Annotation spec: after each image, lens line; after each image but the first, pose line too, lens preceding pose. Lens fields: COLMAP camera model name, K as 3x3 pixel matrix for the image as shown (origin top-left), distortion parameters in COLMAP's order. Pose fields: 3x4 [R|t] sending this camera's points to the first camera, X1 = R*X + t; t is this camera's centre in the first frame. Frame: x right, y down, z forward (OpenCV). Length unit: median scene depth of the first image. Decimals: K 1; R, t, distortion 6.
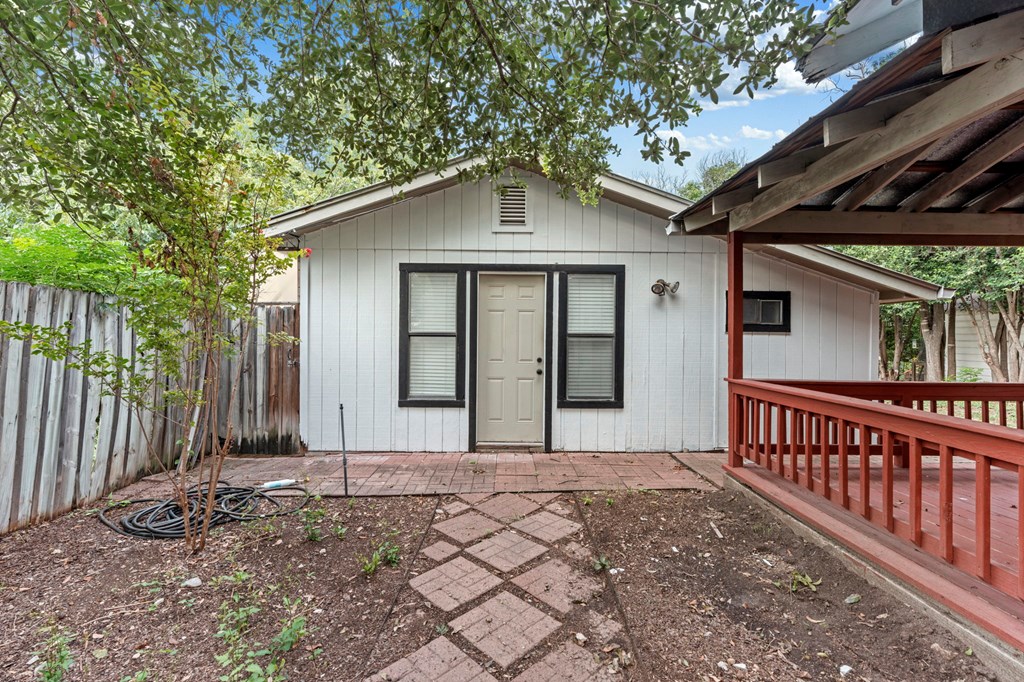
lens RADIAL K [[344.8, 0, 512.0], [0, 344.8, 341.0], [0, 0, 1]] dist [0.000058, 0.000049]
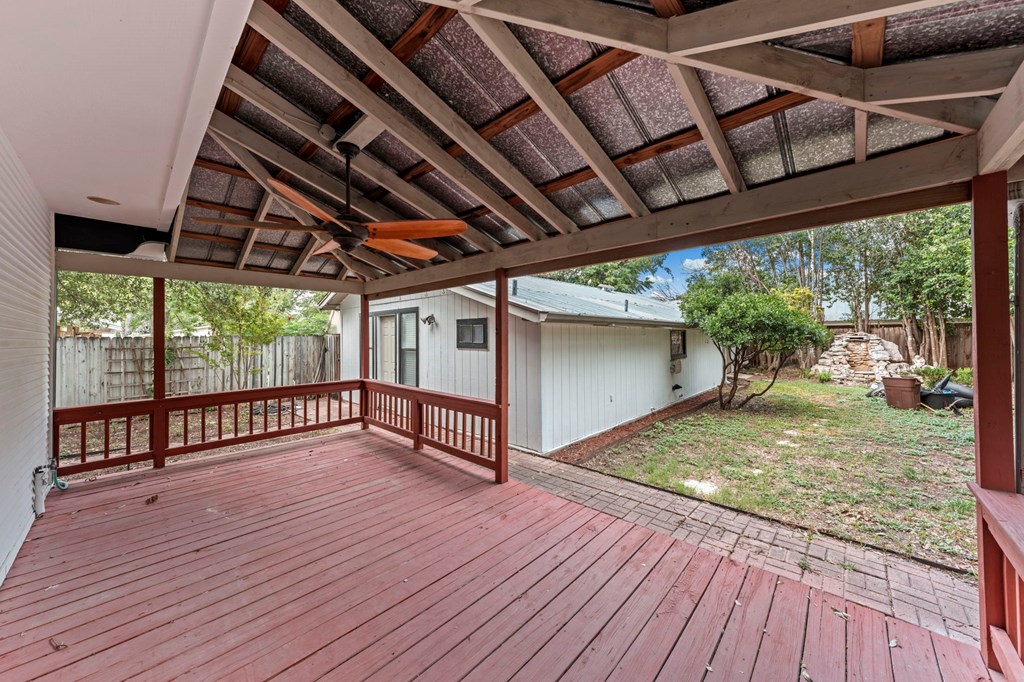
lens RADIAL K [[344.8, 0, 512.0], [0, 344.8, 341.0], [0, 0, 1]] dist [0.000058, 0.000049]
pose [[0.735071, -0.008183, -0.677941, 1.711684], [0.005852, 0.999966, -0.005725, -0.046554], [0.677965, 0.000241, 0.735094, 0.115769]]
